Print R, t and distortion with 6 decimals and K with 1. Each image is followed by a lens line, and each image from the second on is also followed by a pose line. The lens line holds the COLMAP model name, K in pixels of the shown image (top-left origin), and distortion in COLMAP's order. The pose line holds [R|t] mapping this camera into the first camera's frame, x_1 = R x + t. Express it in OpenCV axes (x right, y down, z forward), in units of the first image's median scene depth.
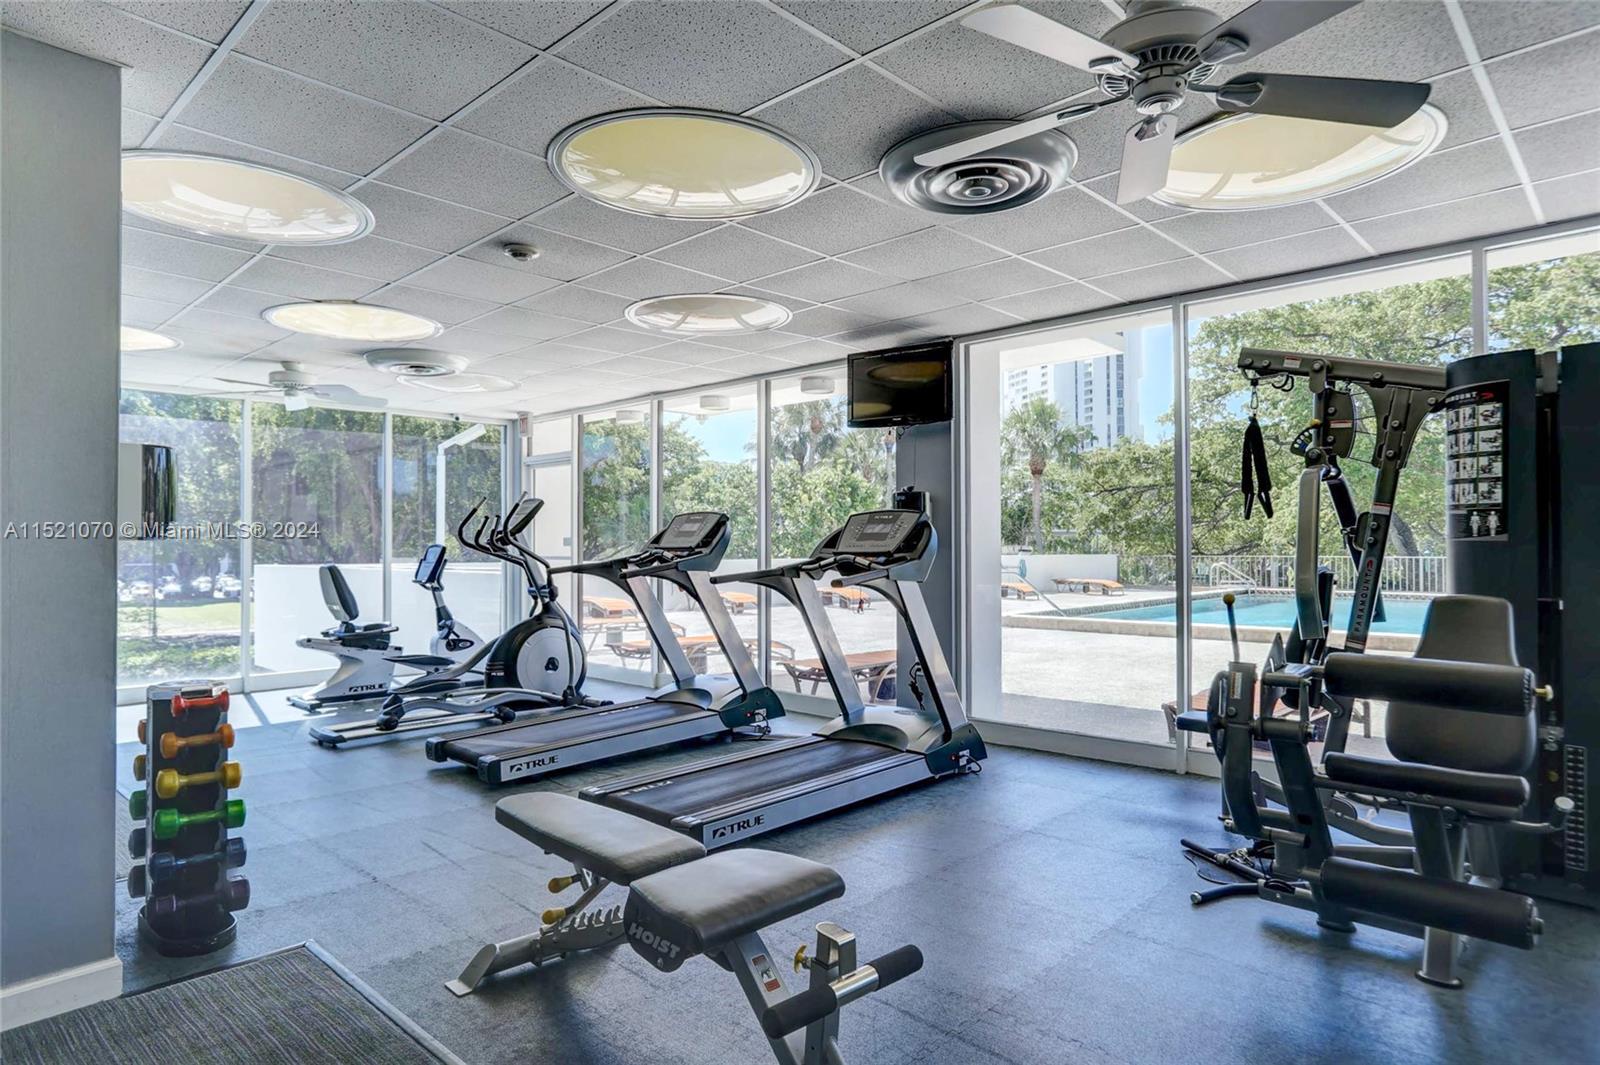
lens RADIAL K [[912.7, 0, 800.0], [0, 912.7, 532.5], [0, 0, 1]] dist [-0.003796, -0.000088]
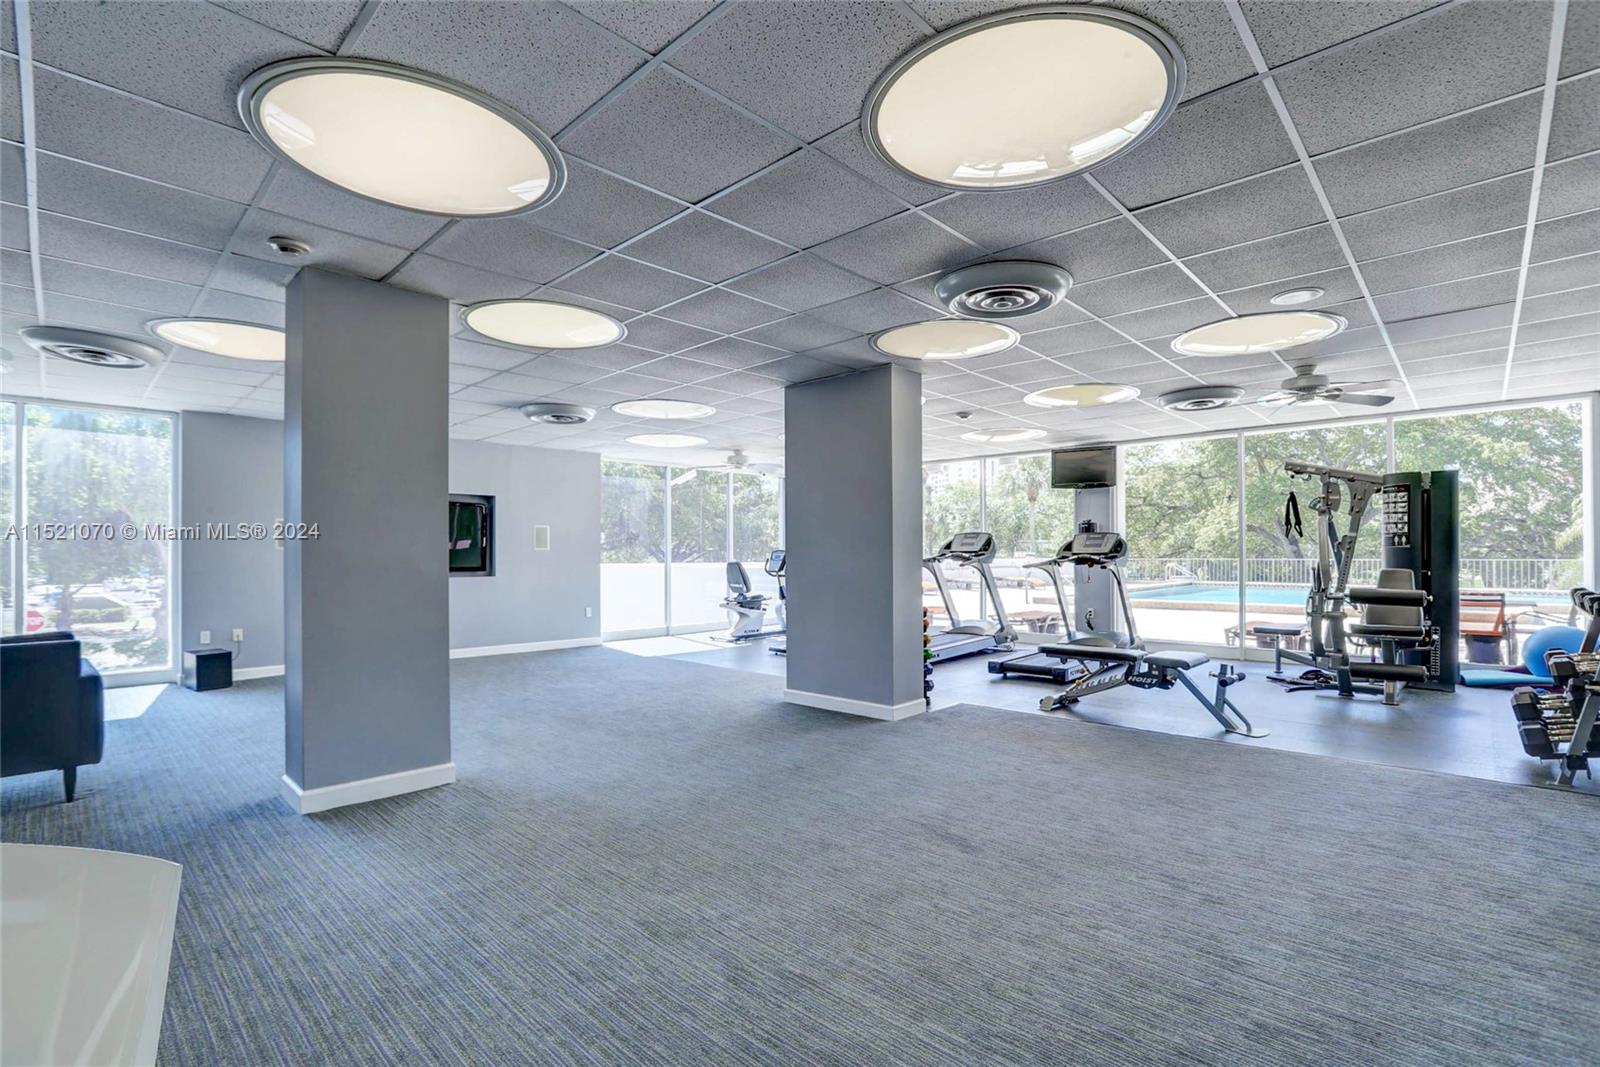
lens RADIAL K [[734.4, 0, 800.0], [0, 734.4, 533.5], [0, 0, 1]] dist [-0.014703, 0.000067]
pose [[0.999918, 0.000616, 0.012763, -0.727871], [-0.000473, 0.999937, -0.011180, -0.004744], [-0.012769, 0.011173, 0.999856, -0.768474]]
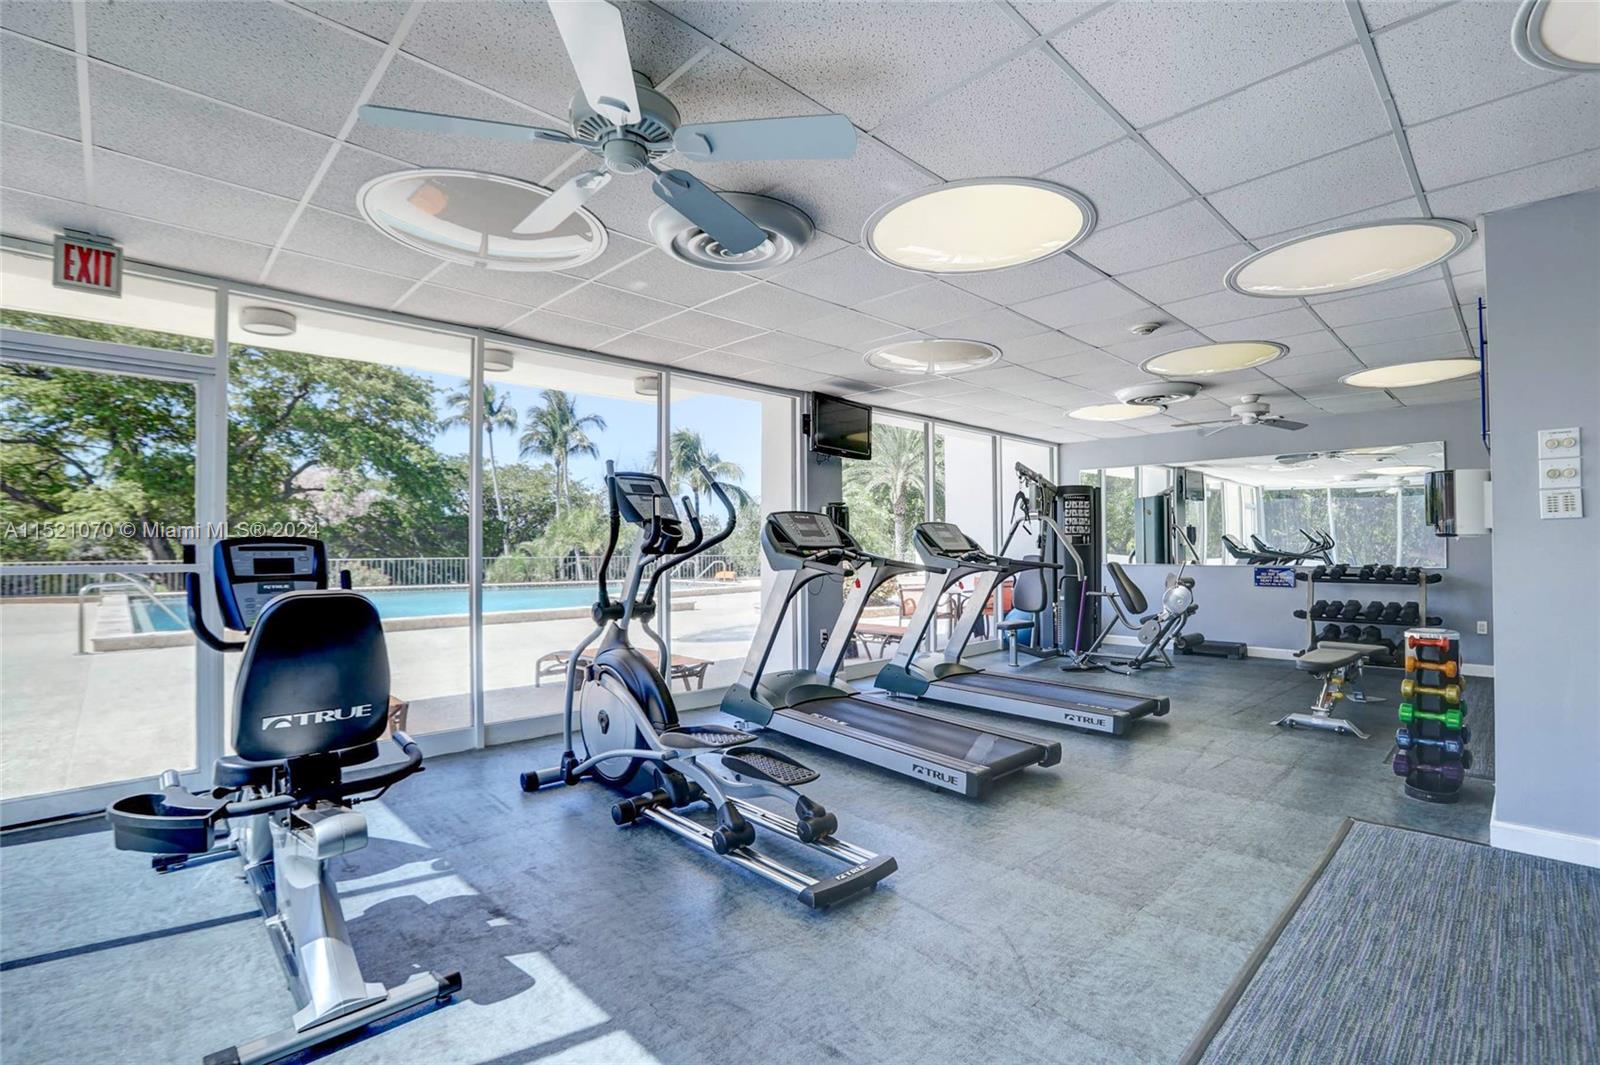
lens RADIAL K [[734.4, 0, 800.0], [0, 734.4, 532.5], [0, 0, 1]] dist [-0.014703, 0.000067]
pose [[0.044019, 0.023989, 0.998743, -1.429347], [-0.012985, 0.999641, -0.023438, 0.030472], [-0.998946, -0.011937, 0.044315, 1.481212]]
